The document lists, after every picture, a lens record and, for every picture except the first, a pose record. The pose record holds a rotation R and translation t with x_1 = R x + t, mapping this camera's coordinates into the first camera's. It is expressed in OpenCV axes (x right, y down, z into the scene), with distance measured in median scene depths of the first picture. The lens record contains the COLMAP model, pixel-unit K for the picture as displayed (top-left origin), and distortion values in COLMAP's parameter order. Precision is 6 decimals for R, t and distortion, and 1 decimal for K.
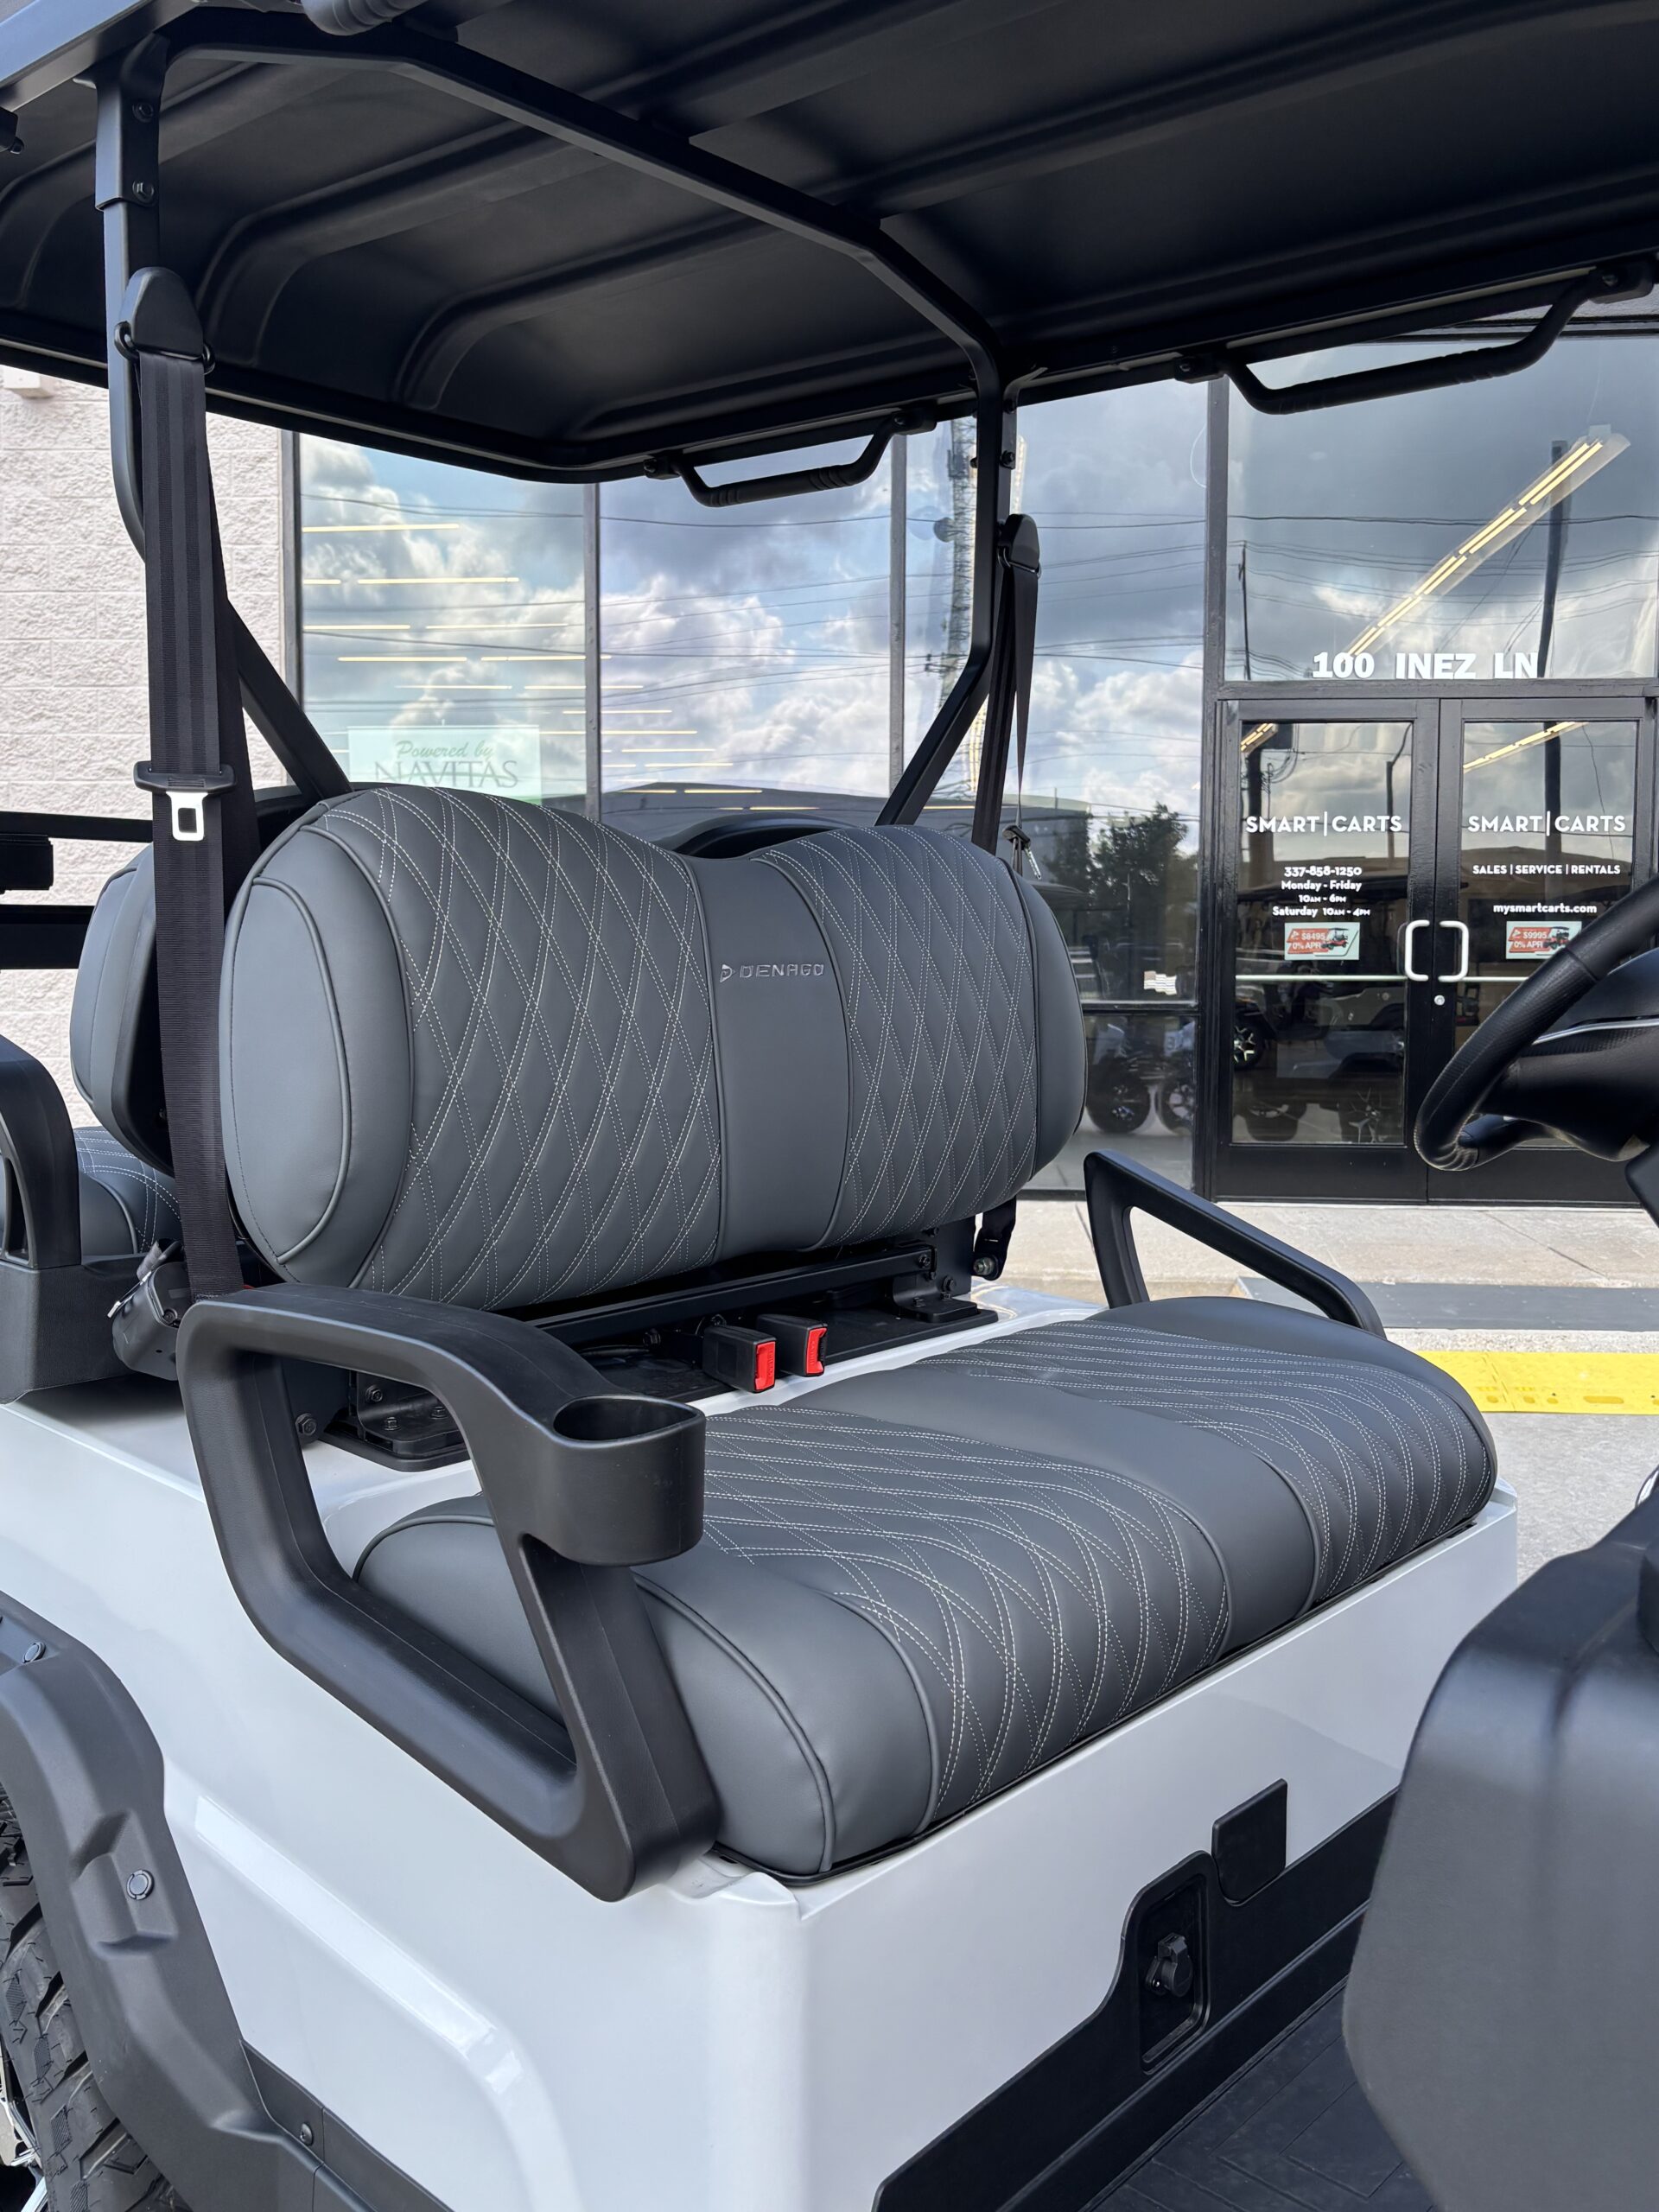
lens RADIAL K [[1811.3, 0, 829.5], [0, 1811.3, 1106.0], [0, 0, 1]] dist [0.027898, 0.000349]
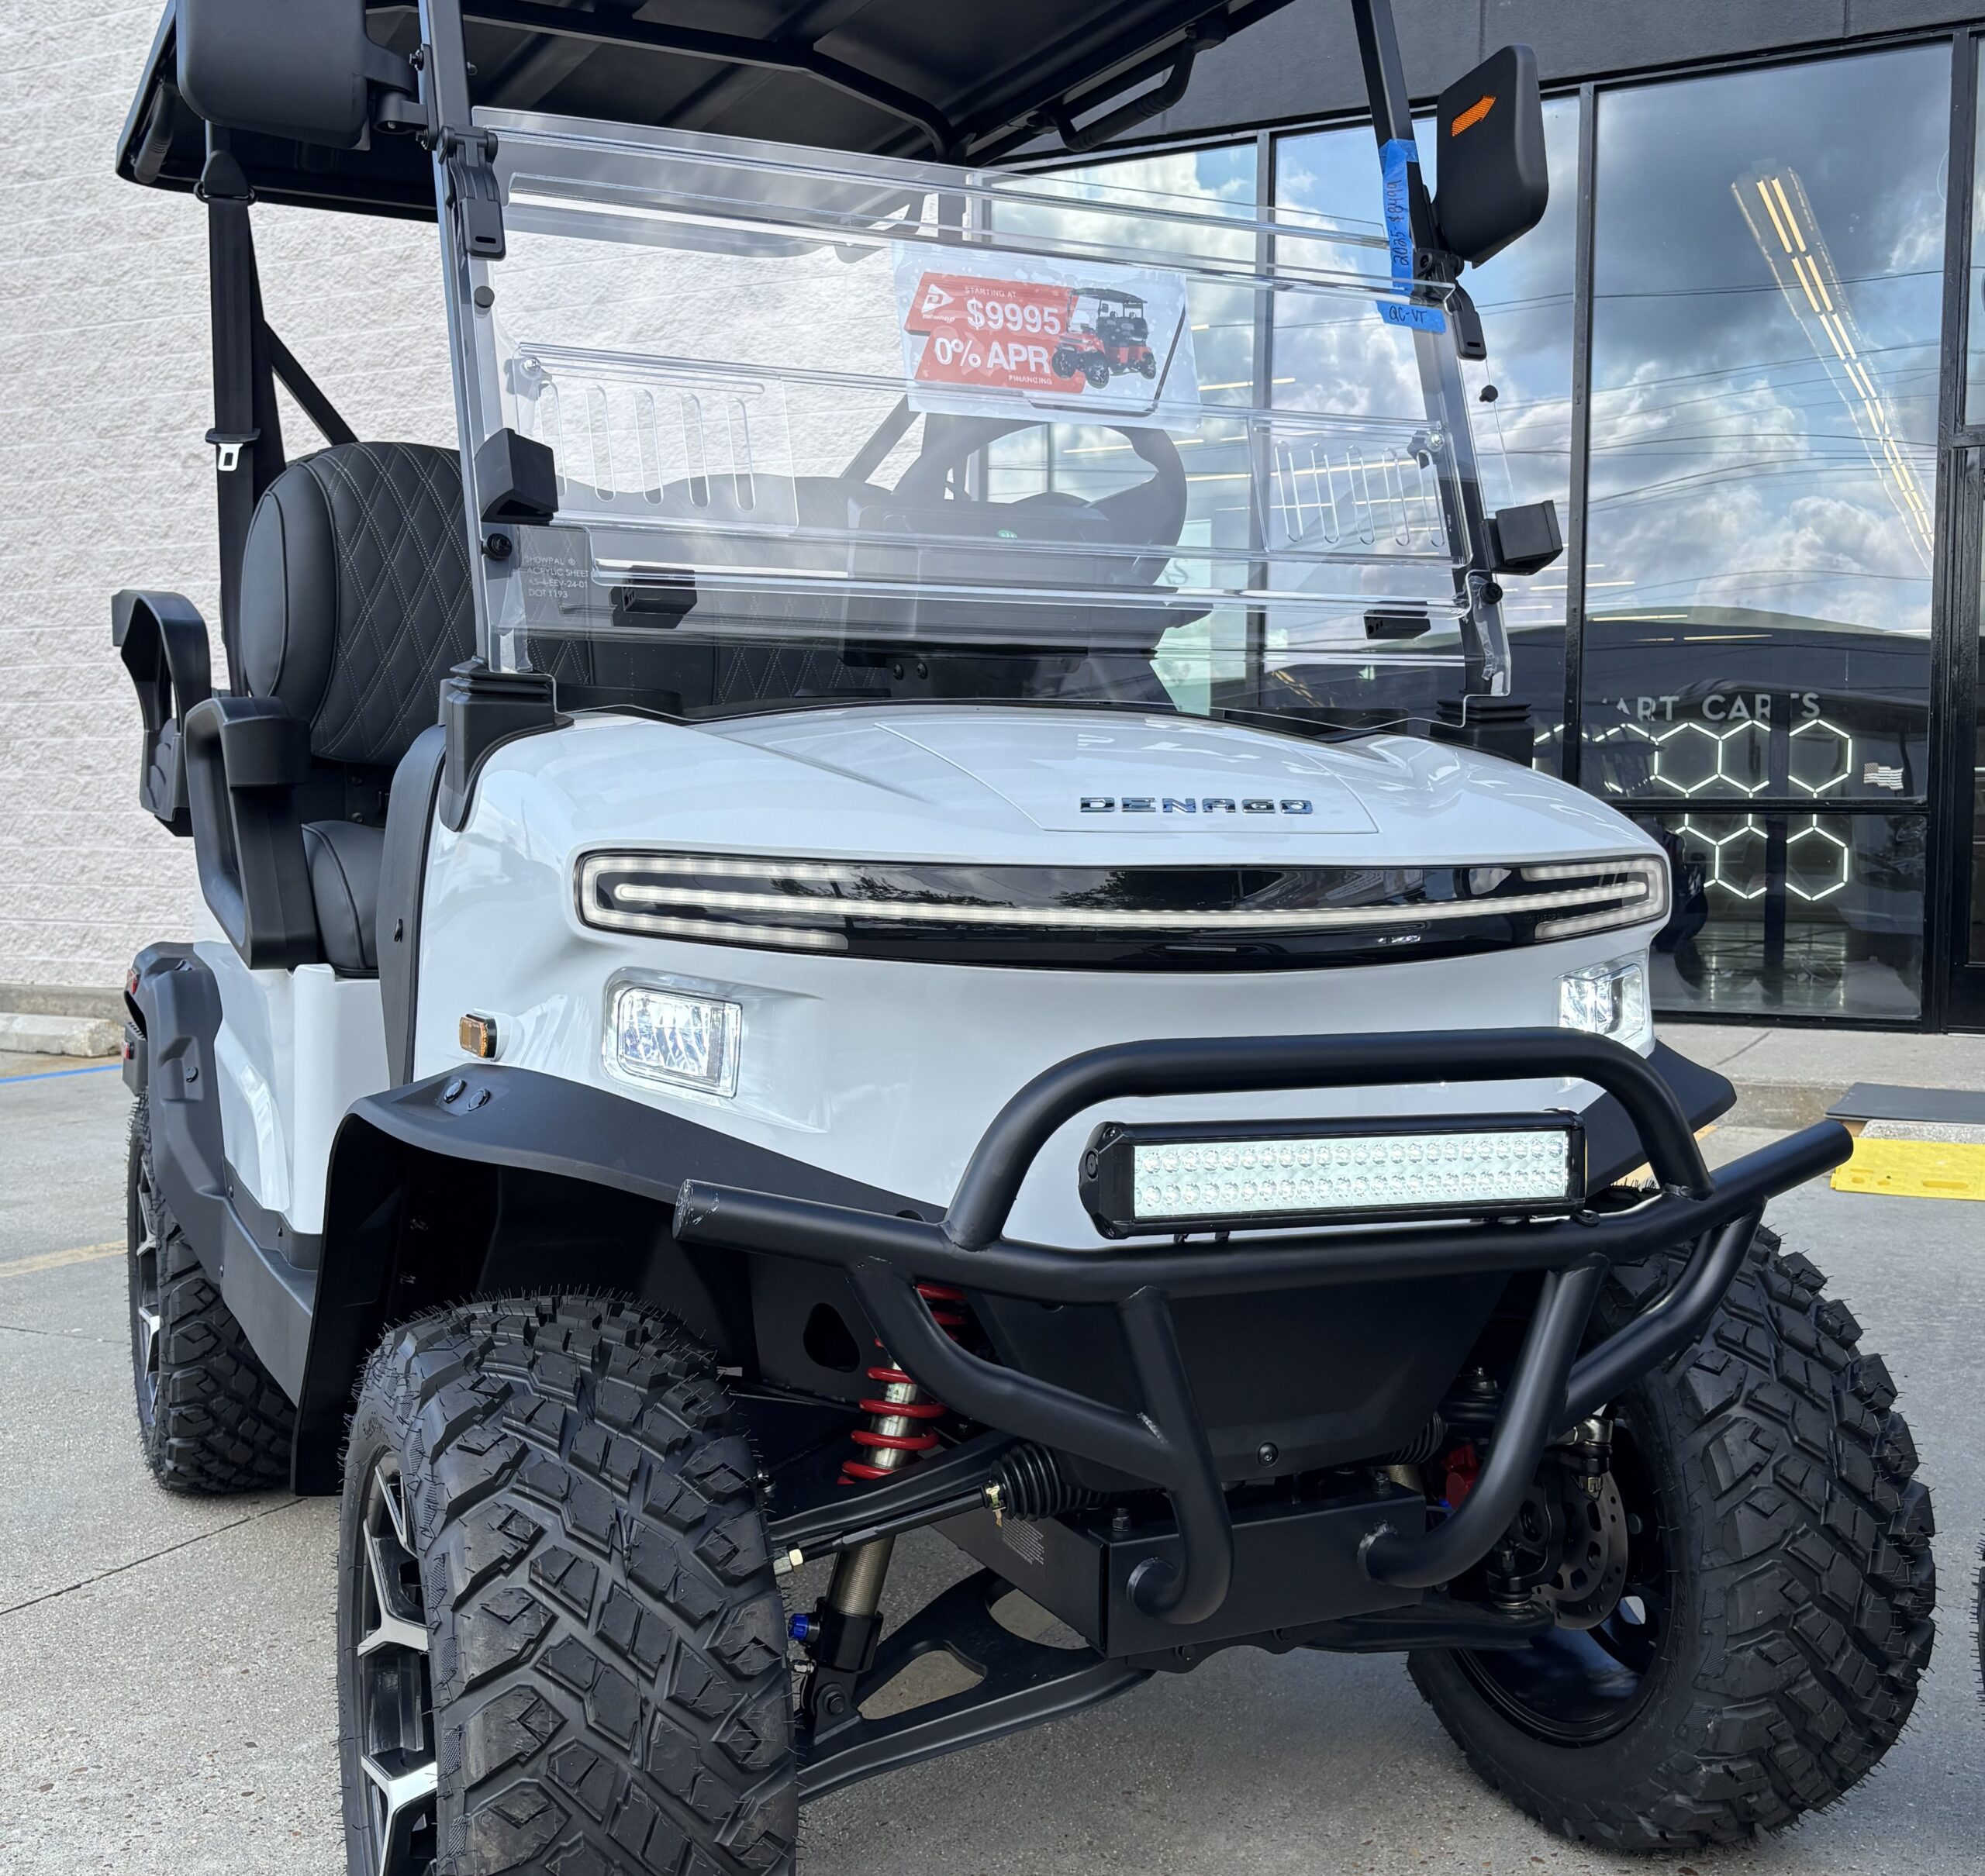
lens RADIAL K [[2190.9, 0, 989.2], [0, 2190.9, 909.4], [0, 0, 1]] dist [0.059391, -0.014335]
pose [[0.921385, 0.020878, -0.388089, 0.203827], [-0.041532, 0.998127, -0.044909, 0.060138], [0.386425, 0.057497, 0.920527, -0.116440]]
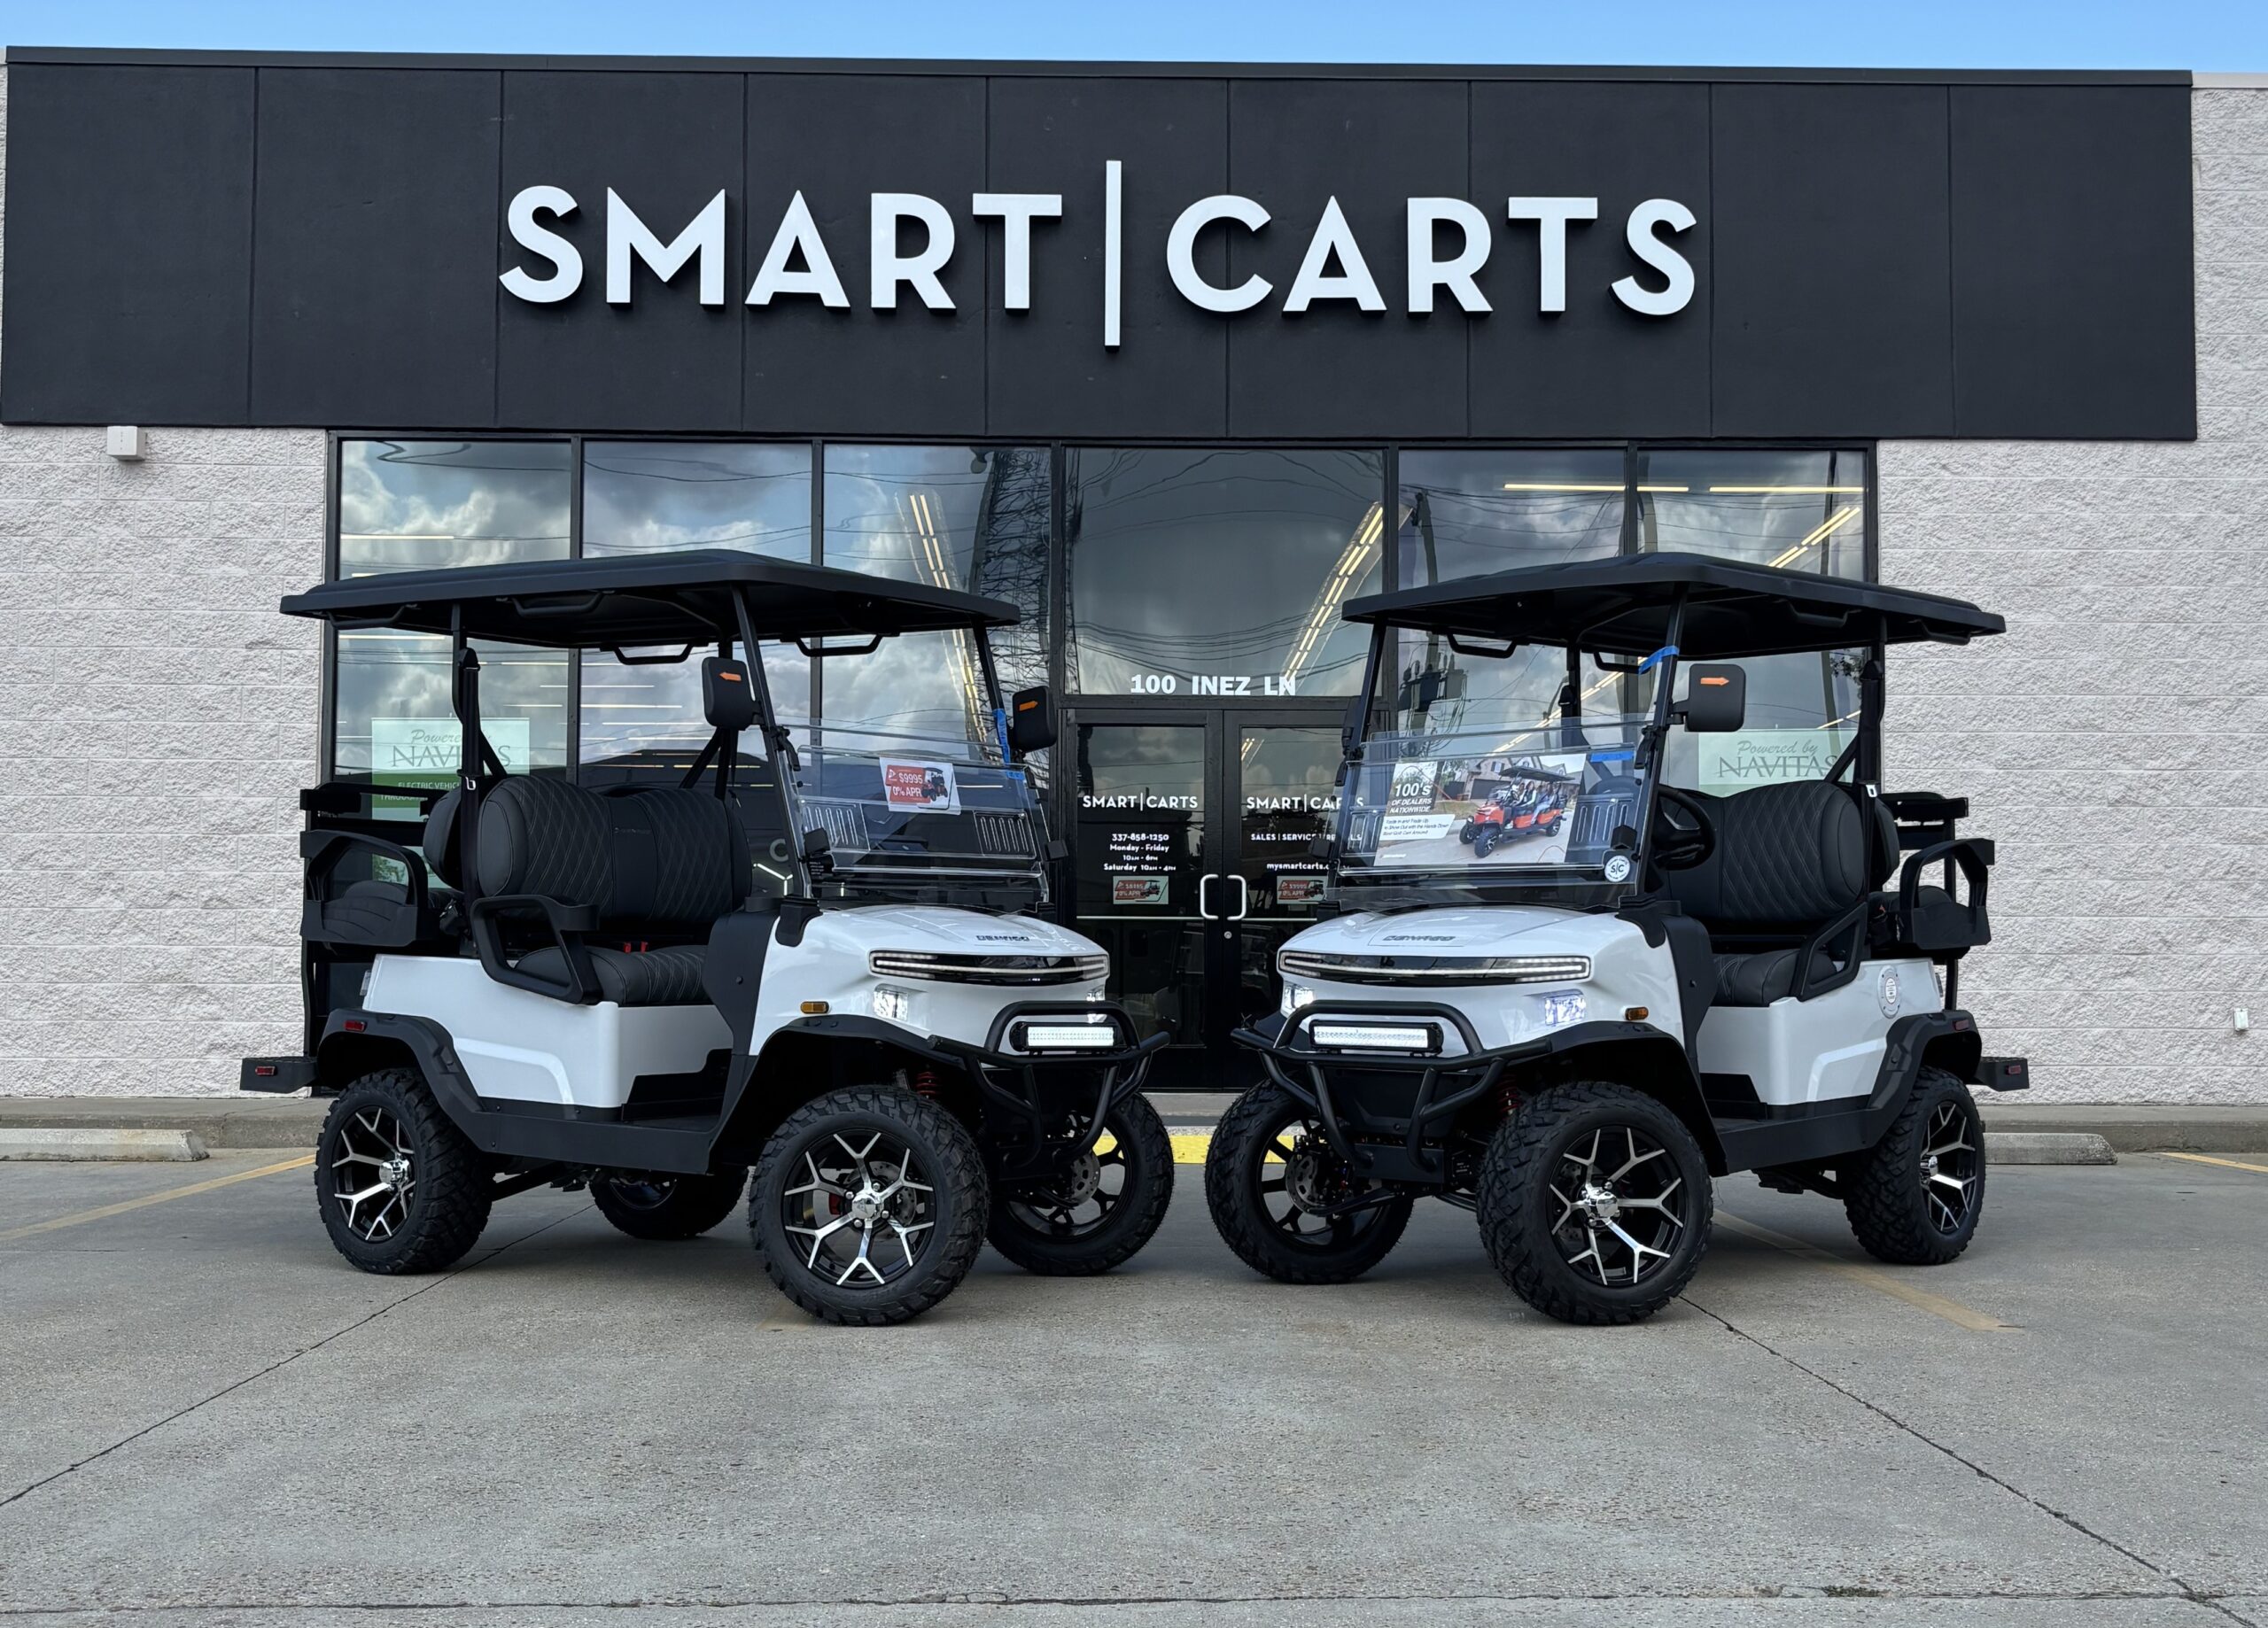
lens RADIAL K [[2475.3, 0, 1135.5], [0, 2475.3, 900.8], [0, 0, 1]] dist [0.058301, -0.008499]
pose [[0.995416, 0.004489, 0.095538, 0.097971], [0.006845, 0.992993, -0.117977, 0.128428], [-0.095398, 0.118090, 0.988410, -0.769069]]
